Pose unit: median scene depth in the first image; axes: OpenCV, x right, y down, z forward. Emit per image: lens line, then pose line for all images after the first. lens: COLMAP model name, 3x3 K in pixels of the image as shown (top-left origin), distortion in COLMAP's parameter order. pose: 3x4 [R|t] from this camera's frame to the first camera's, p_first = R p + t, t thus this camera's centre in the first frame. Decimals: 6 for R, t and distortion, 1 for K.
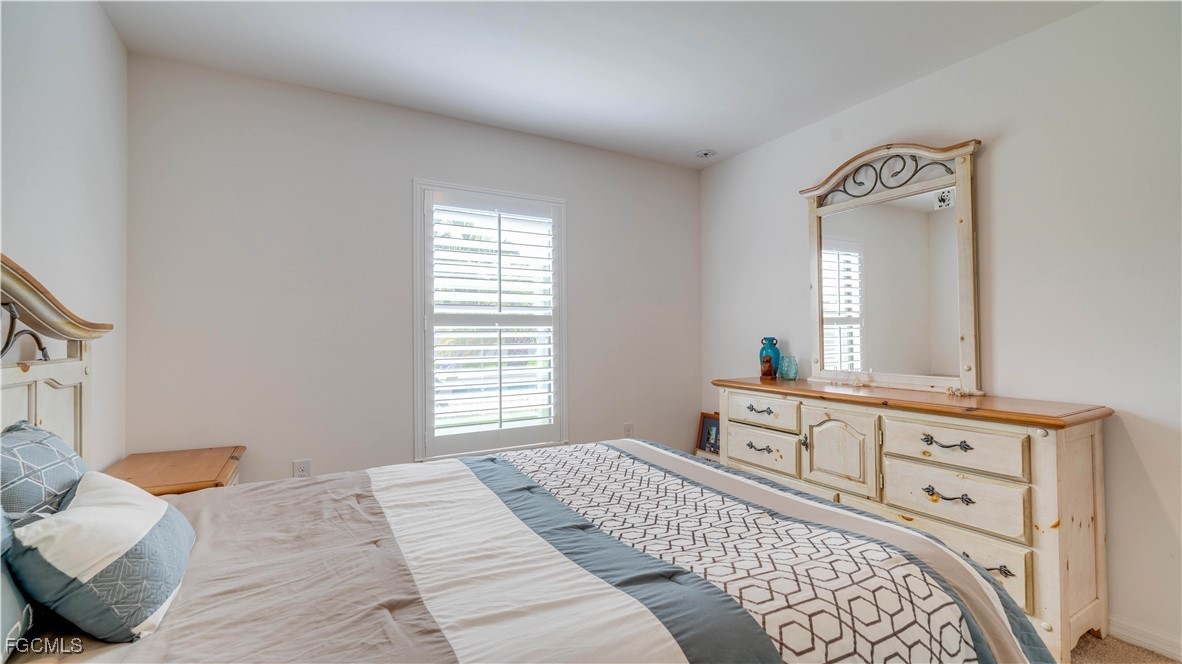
lens RADIAL K [[482.3, 0, 590.9], [0, 482.3, 330.8], [0, 0, 1]] dist [-0.004964, 0.001973]
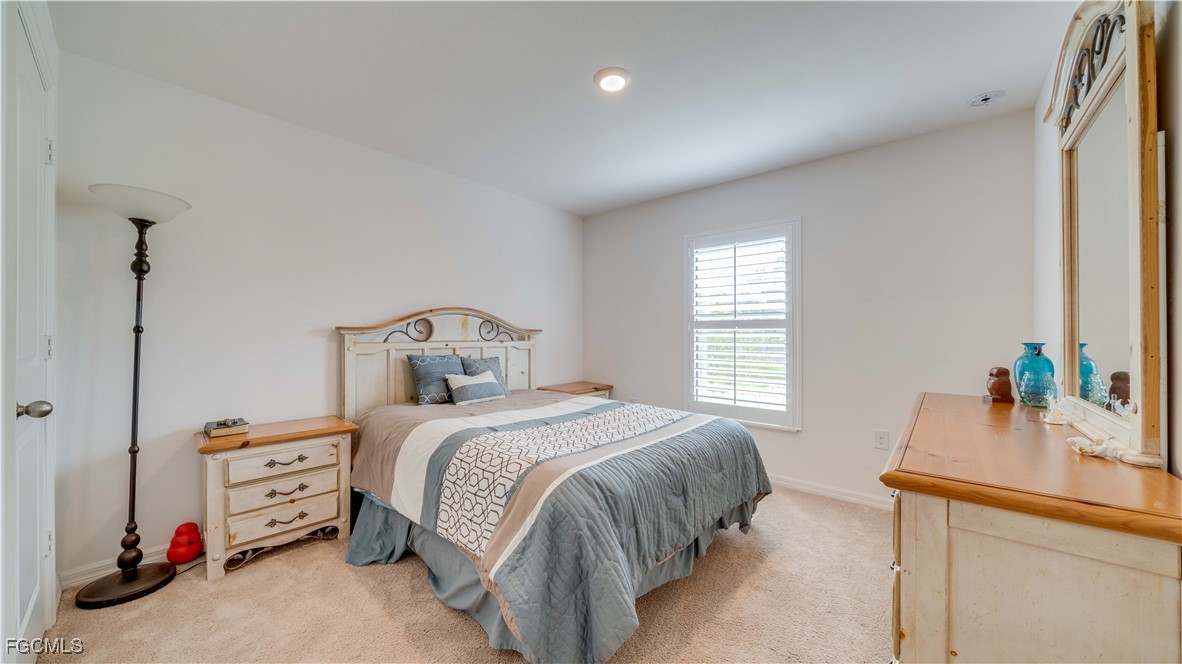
lens RADIAL K [[406.9, 0, 593.5], [0, 406.9, 327.5], [0, 0, 1]] dist [-0.004468, -0.000860]
pose [[0.340808, -0.007456, -0.940103, 0.746664], [0.001576, 0.999972, -0.007360, -0.005698], [0.940132, 0.001026, 0.340810, 0.239948]]
